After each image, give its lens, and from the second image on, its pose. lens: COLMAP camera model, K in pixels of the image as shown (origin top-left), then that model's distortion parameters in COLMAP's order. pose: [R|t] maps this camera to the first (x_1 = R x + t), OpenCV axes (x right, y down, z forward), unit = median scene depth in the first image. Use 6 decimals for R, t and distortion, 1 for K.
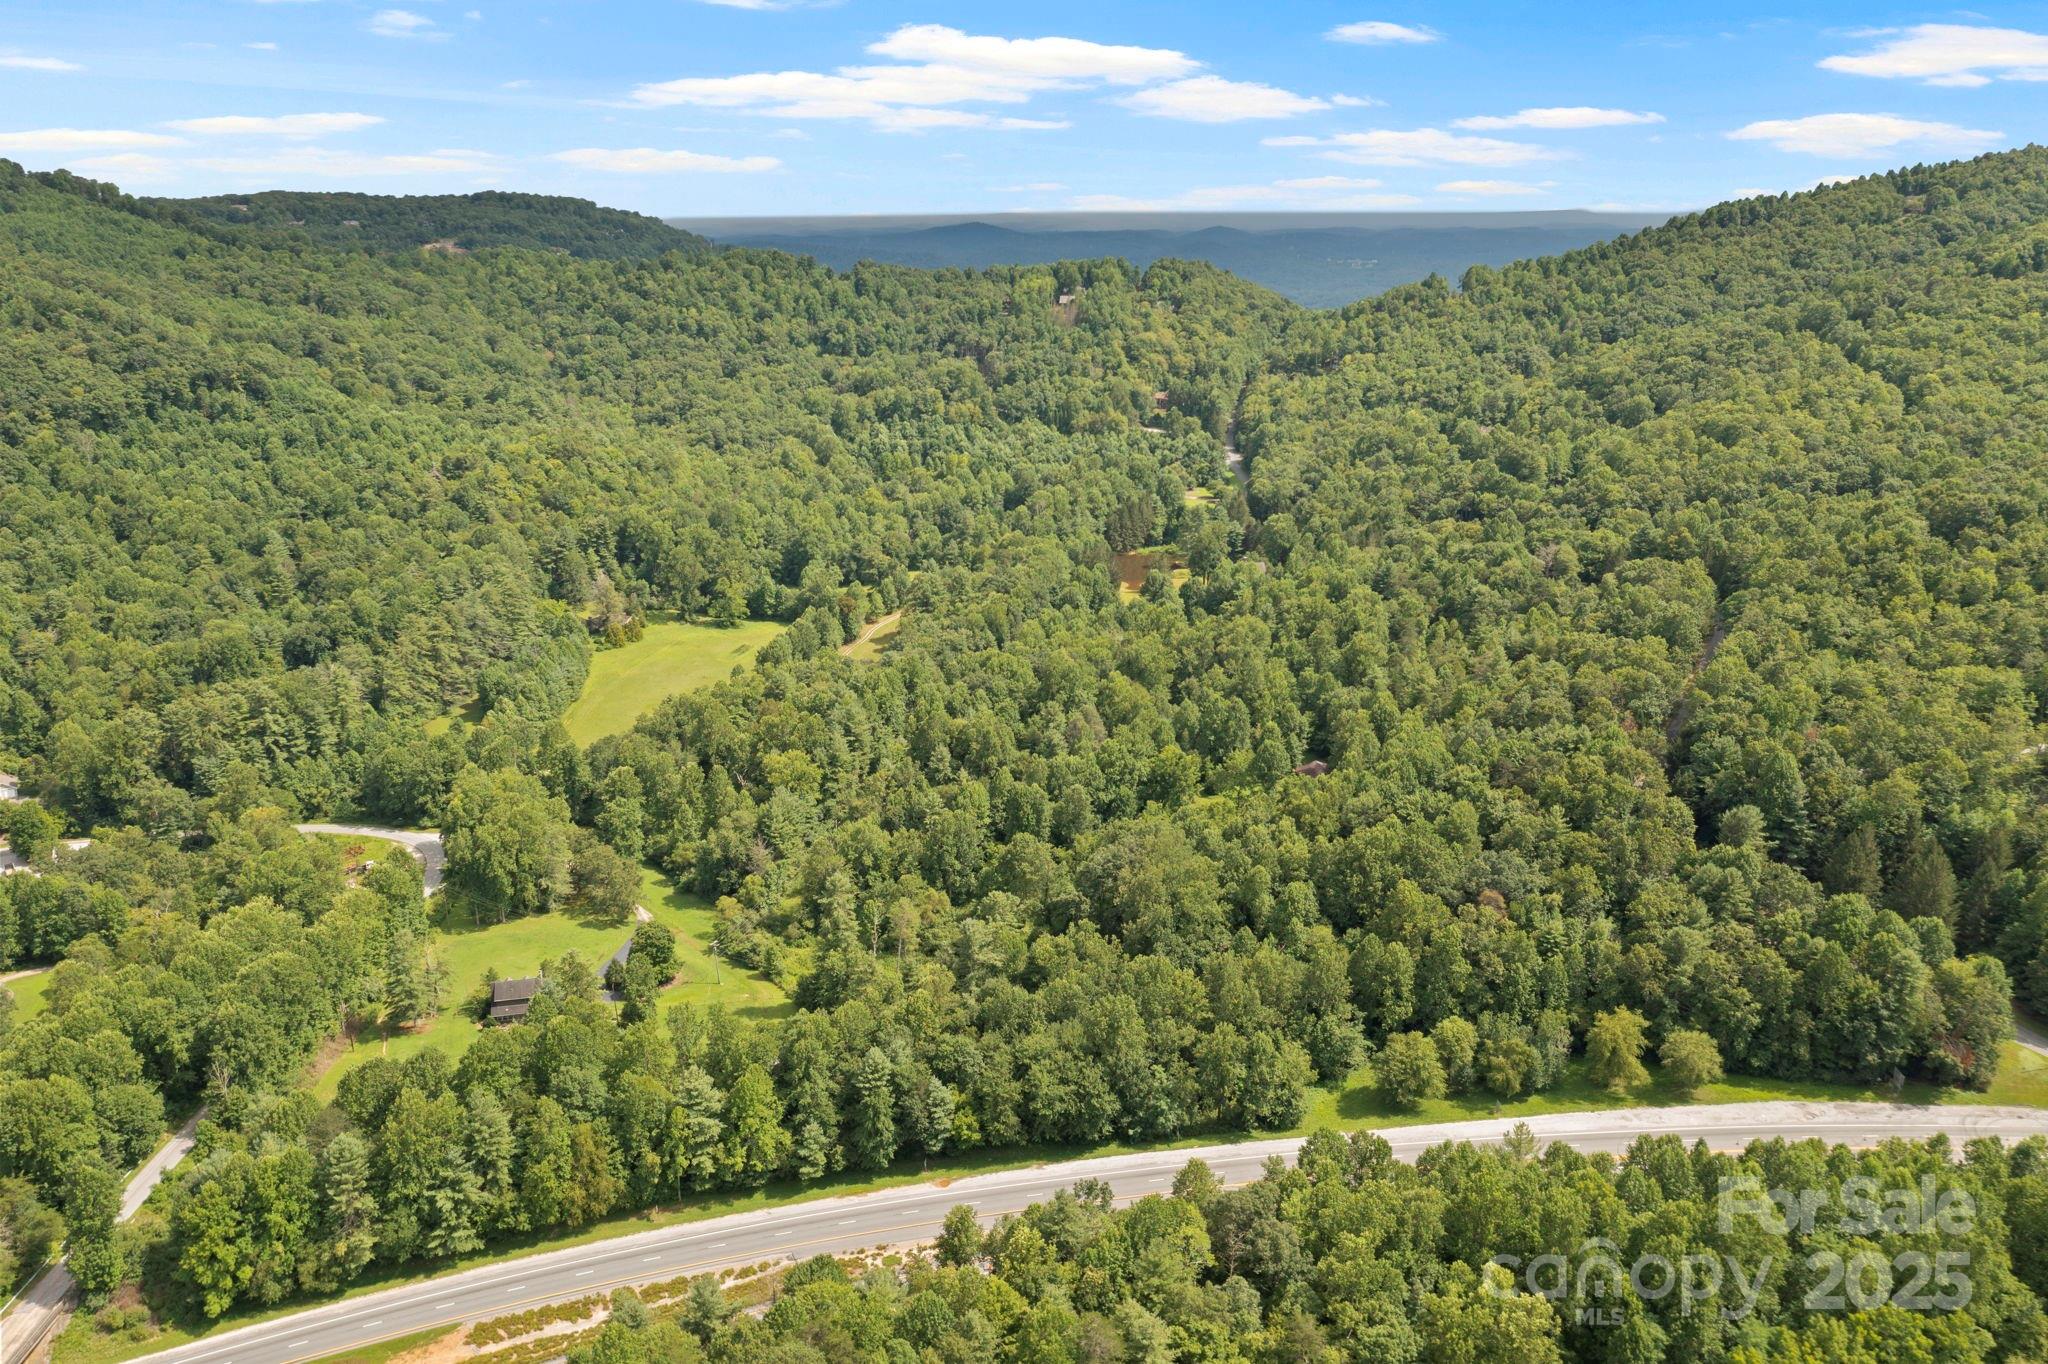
lens RADIAL K [[1608.1, 0, 1021.0], [0, 1608.1, 658.7], [0, 0, 1]] dist [-0.019779, 0.005202]
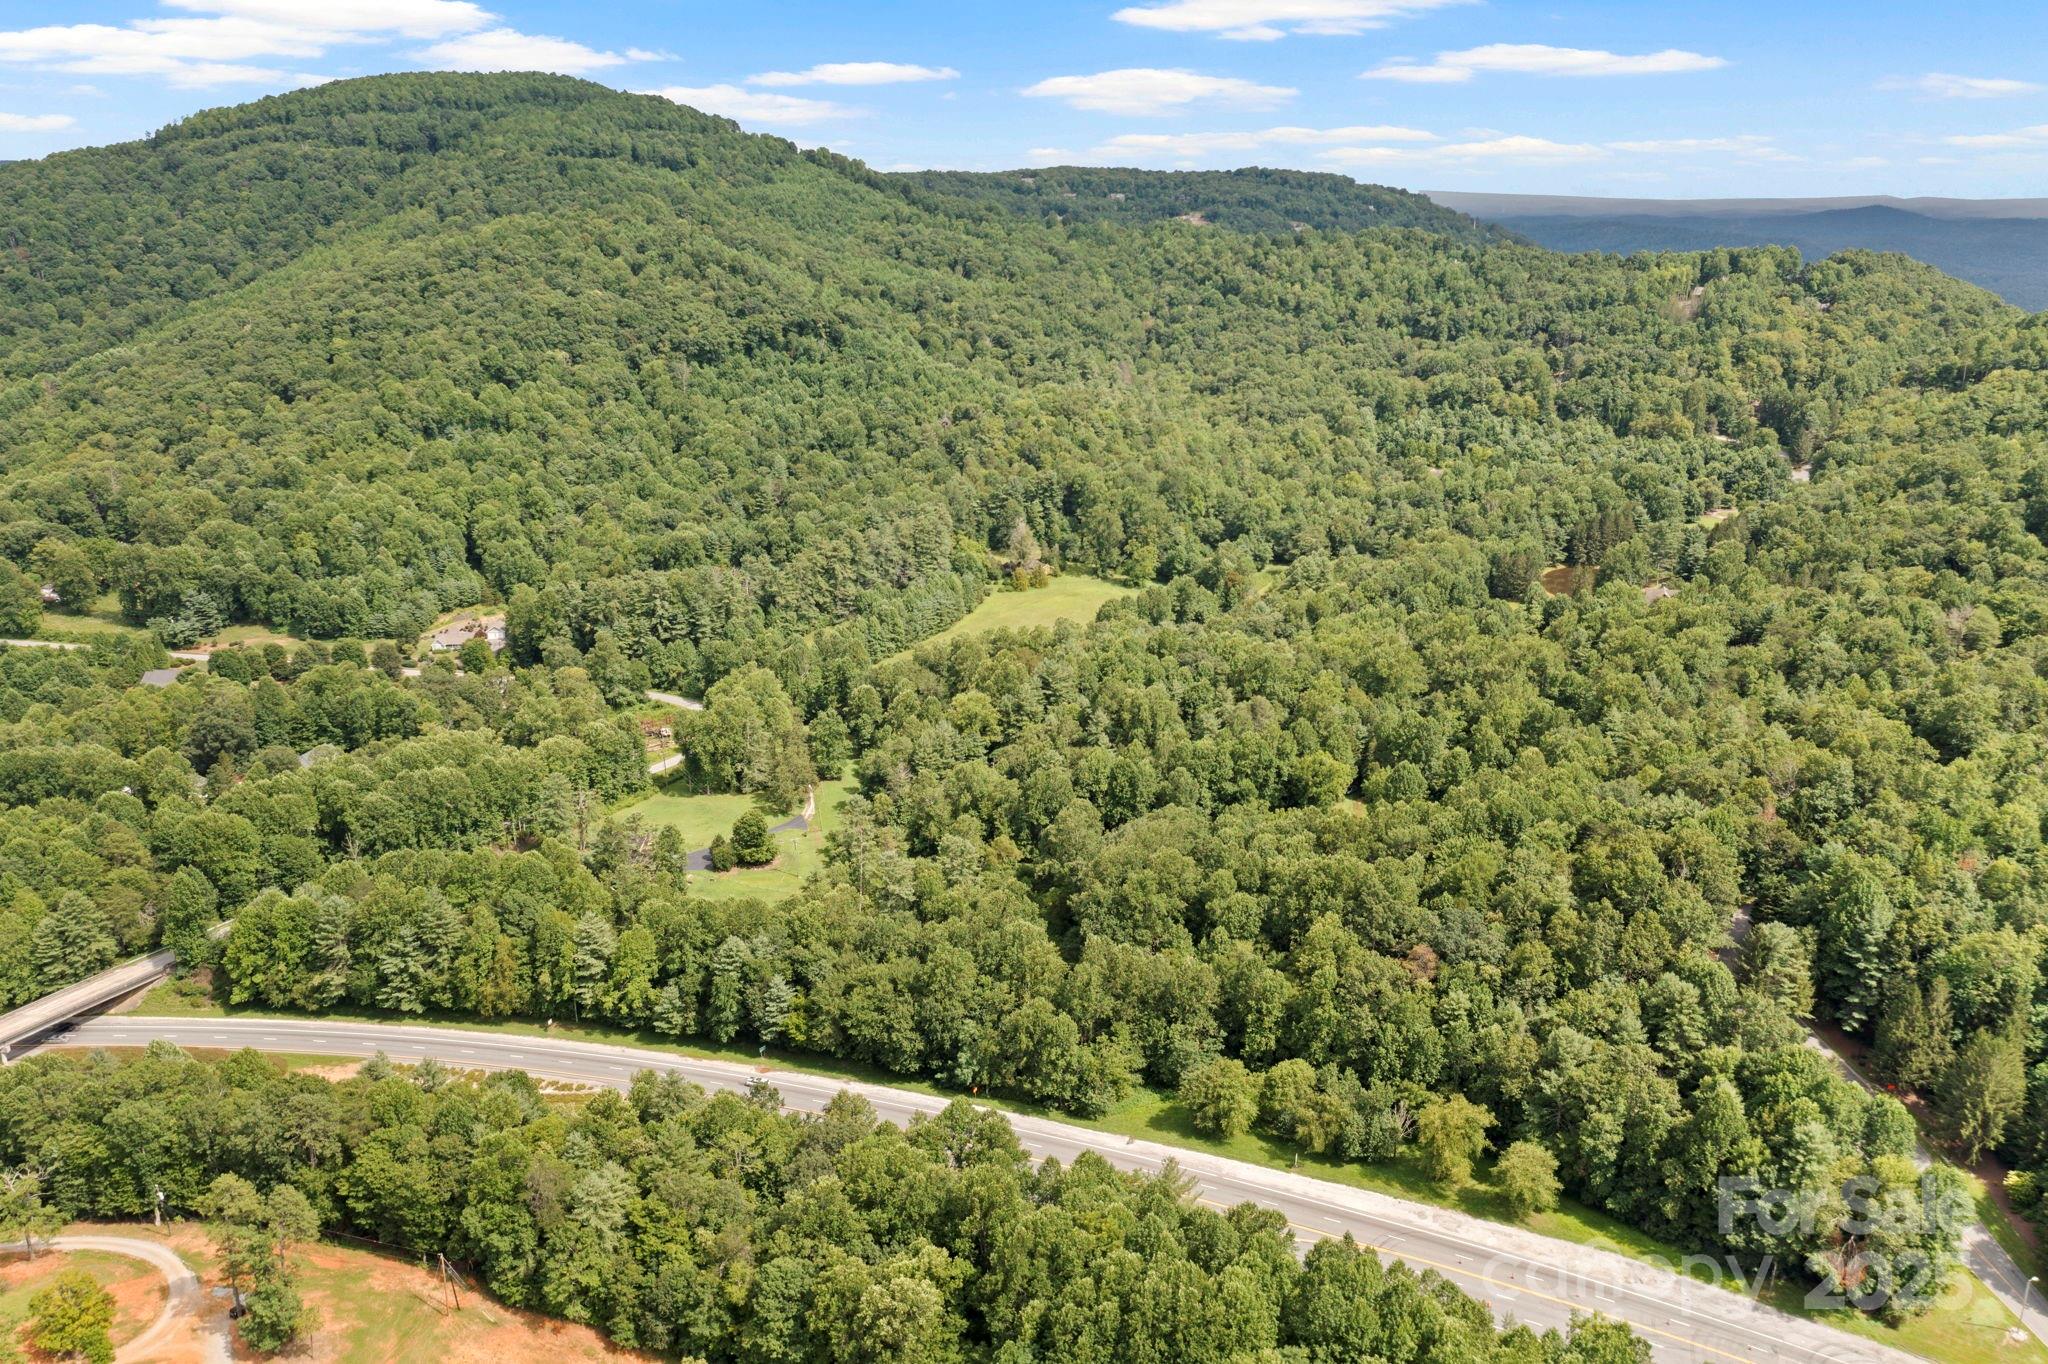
lens RADIAL K [[1608.1, 0, 1021.0], [0, 1608.1, 658.7], [0, 0, 1]] dist [-0.019779, 0.005202]
pose [[0.866306, 0.147476, -0.477248, 0.273532], [-0.140985, 0.988767, 0.049625, -0.015867], [0.479205, 0.024295, 0.877366, 0.048309]]
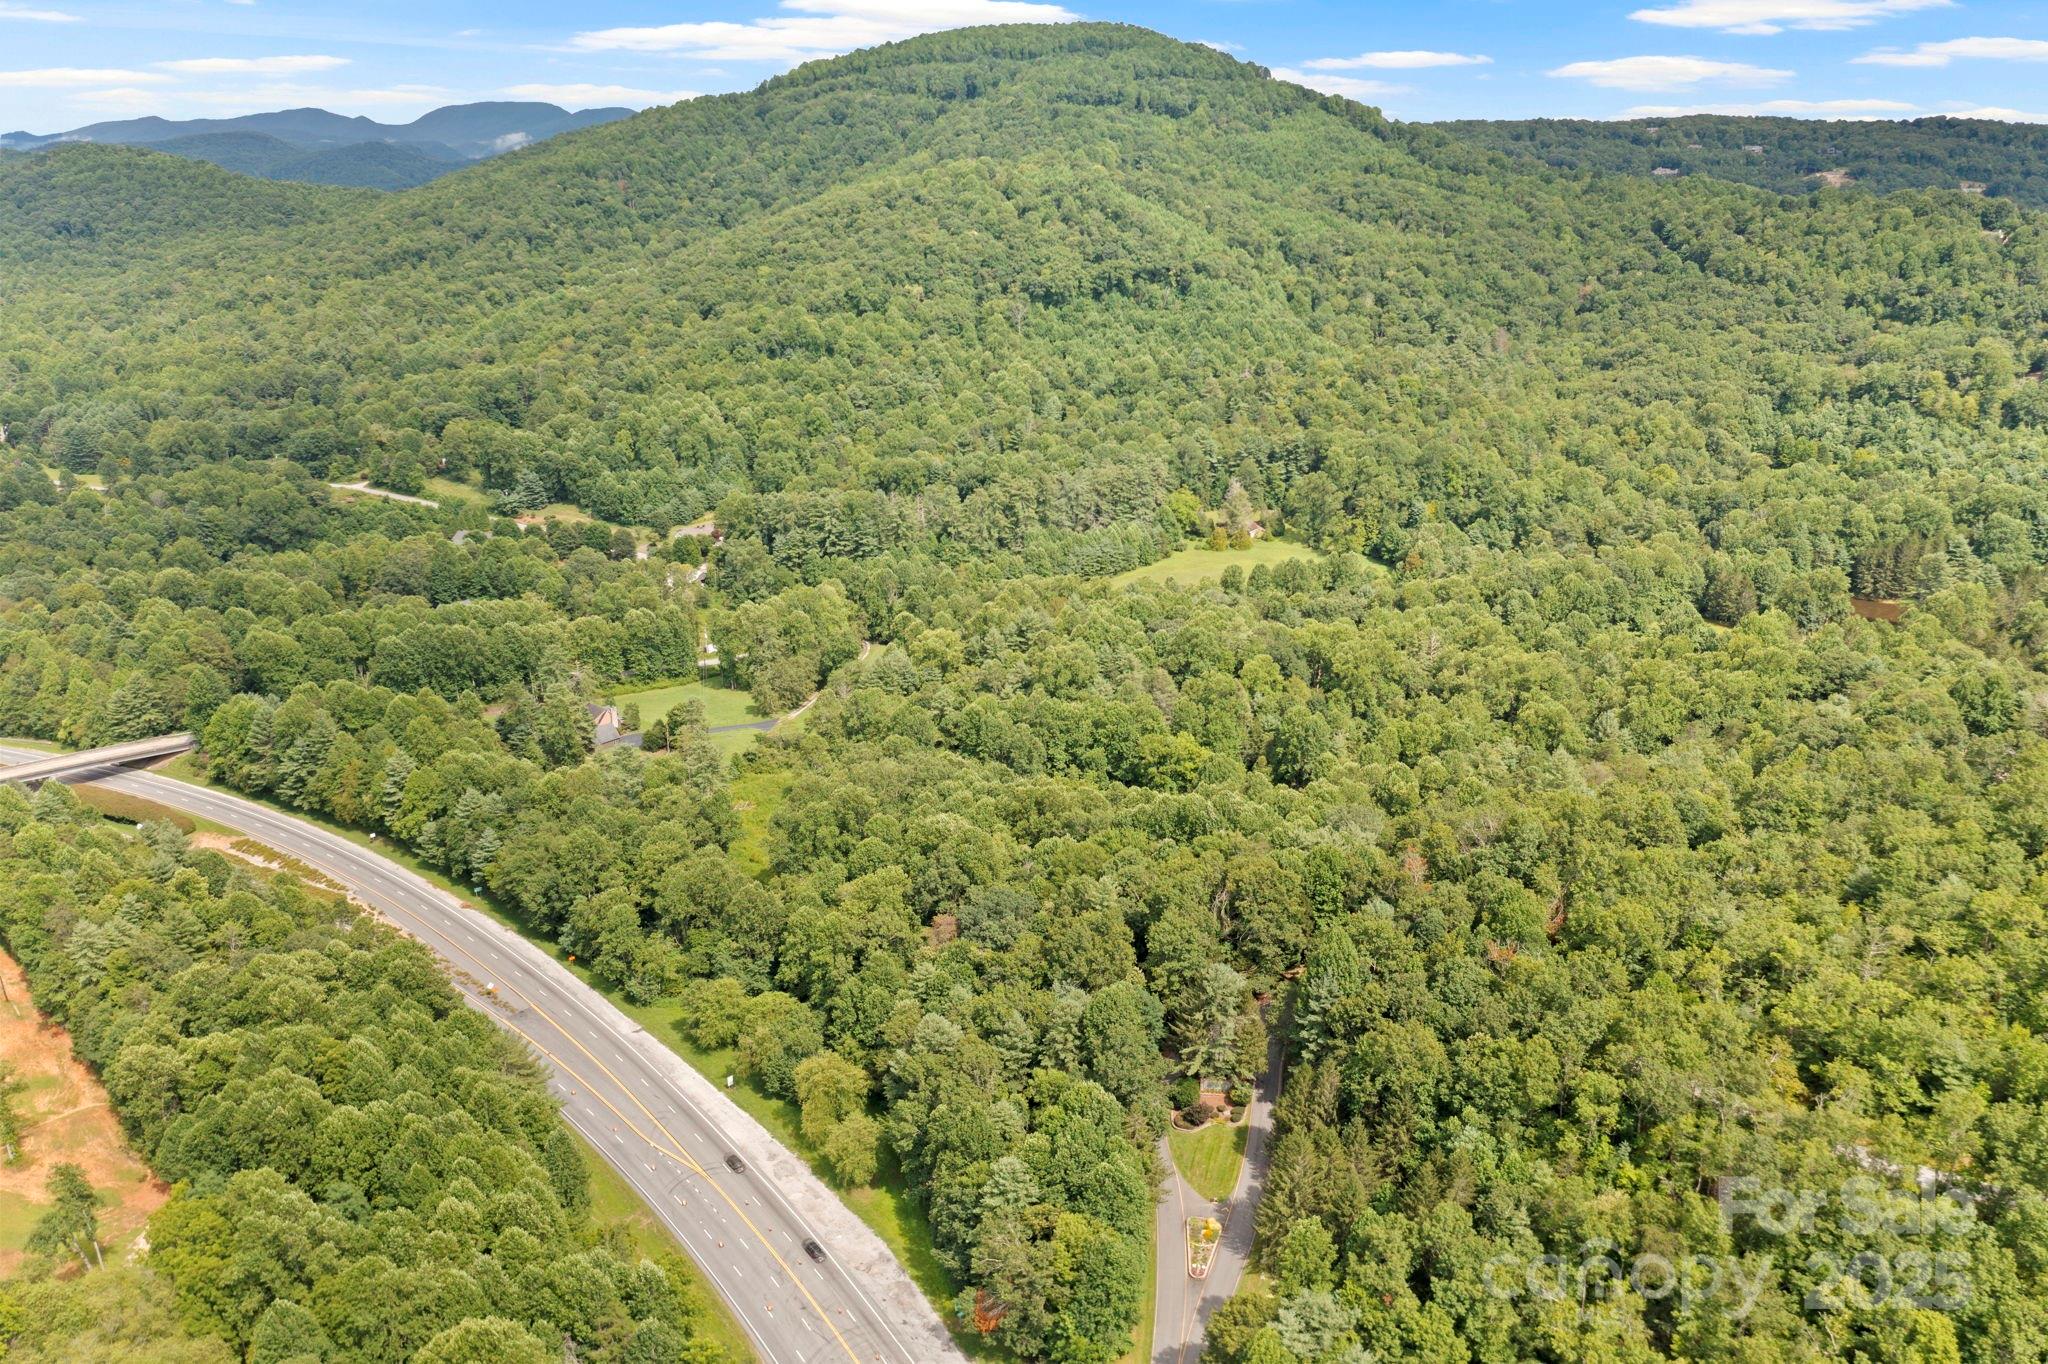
lens RADIAL K [[1608.1, 0, 1021.0], [0, 1608.1, 658.7], [0, 0, 1]] dist [-0.019779, 0.005202]
pose [[0.559034, 0.268145, -0.784588, 0.532050], [-0.232824, 0.958957, 0.161847, -0.080534], [0.795785, 0.092193, 0.598521, 0.261235]]
